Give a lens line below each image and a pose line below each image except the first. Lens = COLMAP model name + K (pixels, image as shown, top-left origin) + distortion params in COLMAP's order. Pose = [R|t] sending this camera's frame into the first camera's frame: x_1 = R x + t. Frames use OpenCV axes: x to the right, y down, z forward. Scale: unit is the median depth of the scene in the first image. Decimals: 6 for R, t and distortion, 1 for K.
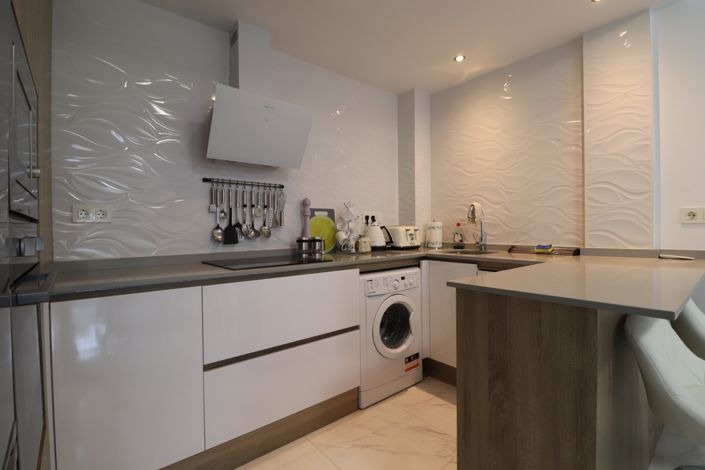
lens RADIAL K [[327.8, 0, 355.7], [0, 327.8, 231.4], [0, 0, 1]] dist [-0.006533, -0.005867]
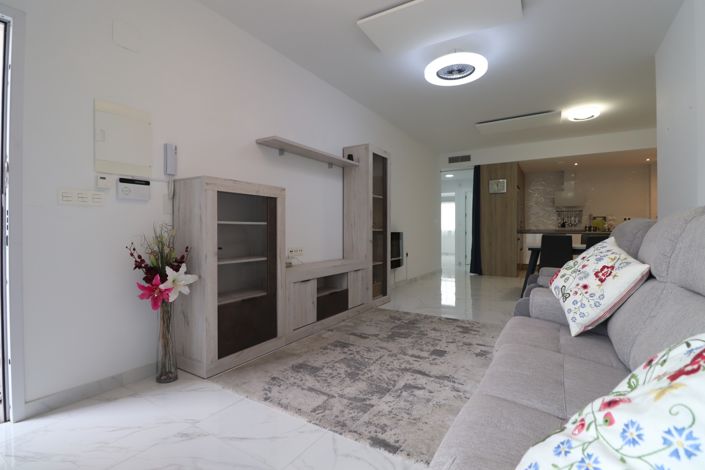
lens RADIAL K [[327.8, 0, 355.9], [0, 327.8, 230.3], [0, 0, 1]] dist [-0.006533, -0.005867]
pose [[0.319247, 0.009484, -0.947624, 2.198002], [-0.014314, 0.999884, 0.005184, 0.077698], [0.947563, 0.011909, 0.319346, -2.245698]]
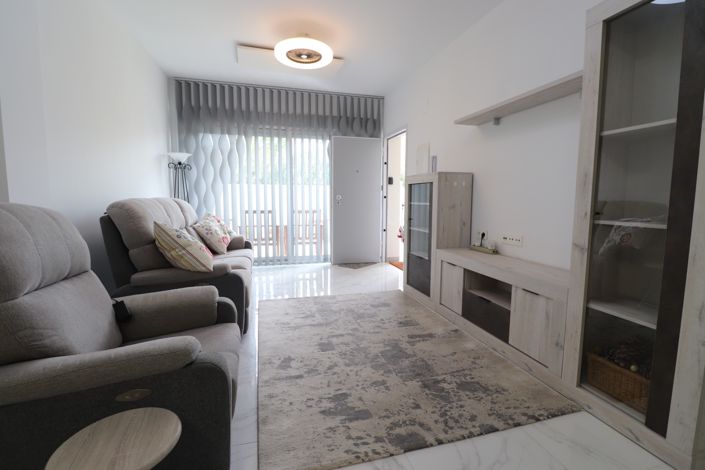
lens RADIAL K [[327.8, 0, 357.6], [0, 327.8, 231.7], [0, 0, 1]] dist [-0.006533, -0.005867]
pose [[-0.917444, -0.037296, 0.396114, 0.754727], [0.007467, 0.993807, 0.110866, 0.024538], [-0.397796, 0.104671, -0.911484, -0.760661]]
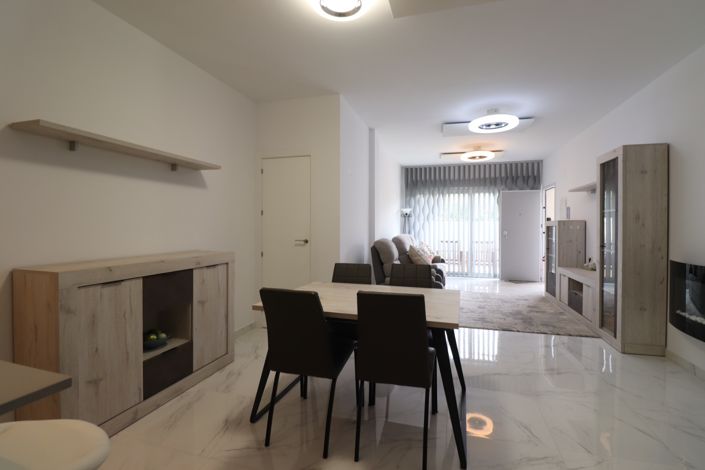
lens RADIAL K [[327.8, 0, 358.5], [0, 327.8, 228.4], [0, 0, 1]] dist [-0.006533, -0.005867]
pose [[-0.572726, 0.002522, 0.819743, -0.078068], [0.012180, 0.999911, 0.005433, -0.043906], [-0.819657, 0.013096, -0.572706, 0.287362]]
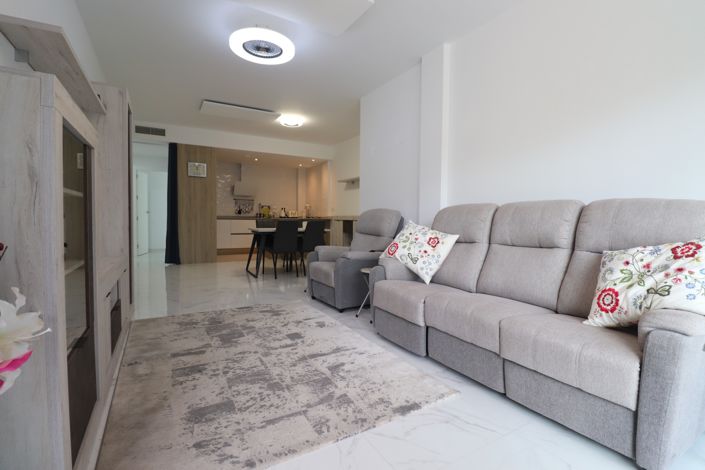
lens RADIAL K [[327.8, 0, 356.6], [0, 327.8, 230.9], [0, 0, 1]] dist [-0.006533, -0.005867]
pose [[0.987452, 0.024338, -0.156035, 1.611784], [-0.020475, 0.999444, 0.026315, 0.103240], [0.156589, -0.022790, 0.987401, -2.680210]]
